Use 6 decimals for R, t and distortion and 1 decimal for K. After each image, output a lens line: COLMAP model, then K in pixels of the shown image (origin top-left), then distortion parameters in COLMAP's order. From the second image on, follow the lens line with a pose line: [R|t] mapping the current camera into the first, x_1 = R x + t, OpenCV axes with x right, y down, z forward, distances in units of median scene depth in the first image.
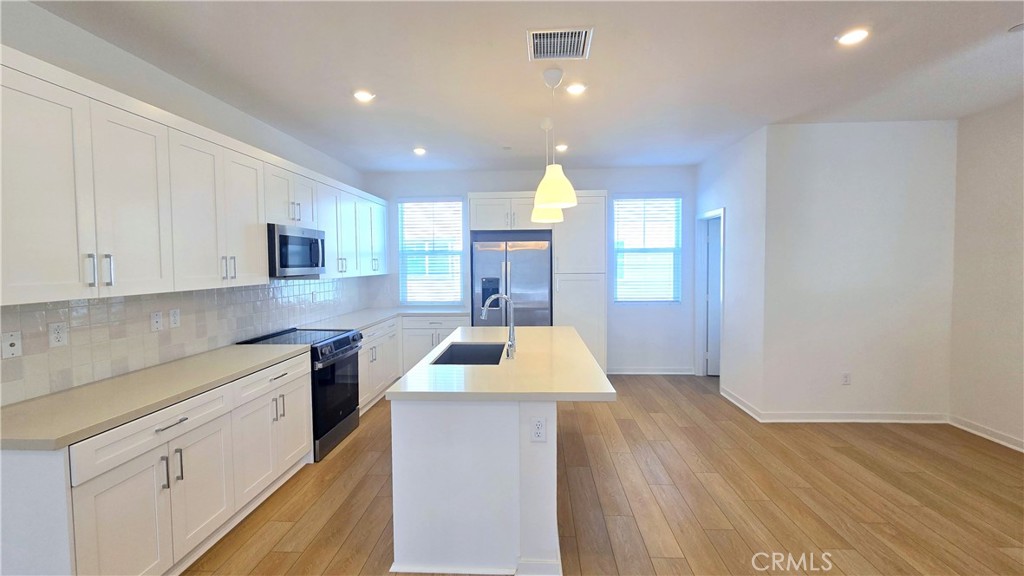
lens RADIAL K [[421.2, 0, 515.4], [0, 421.2, 280.9], [0, 0, 1]] dist [-0.000175, -0.000022]
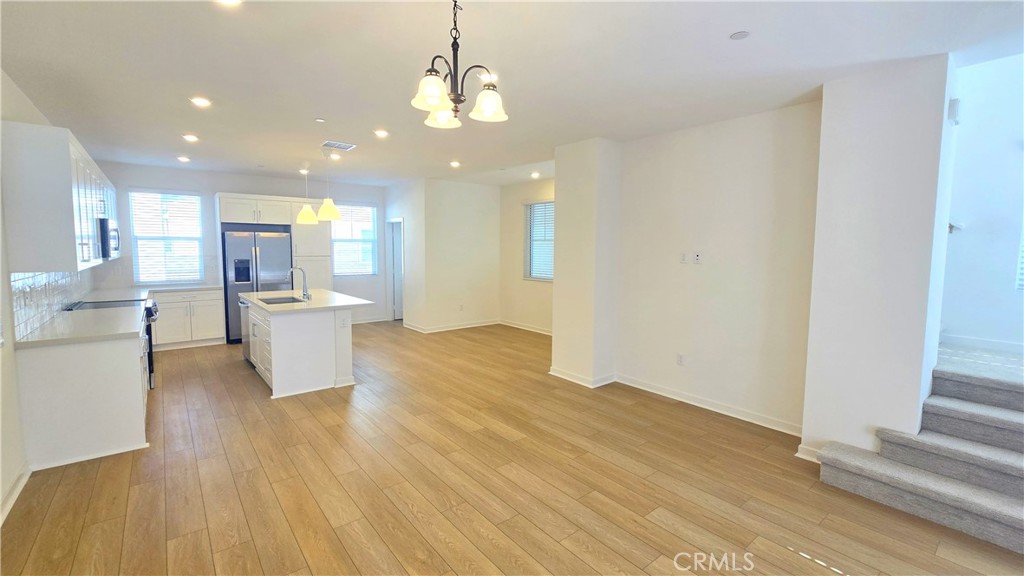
lens RADIAL K [[421.2, 0, 515.4], [0, 421.2, 280.9], [0, 0, 1]] dist [-0.000175, -0.000022]
pose [[0.731999, -0.039720, 0.680147, -0.378774], [0.017999, 0.999078, 0.038974, 0.027487], [-0.681068, -0.016287, 0.732039, -0.623594]]
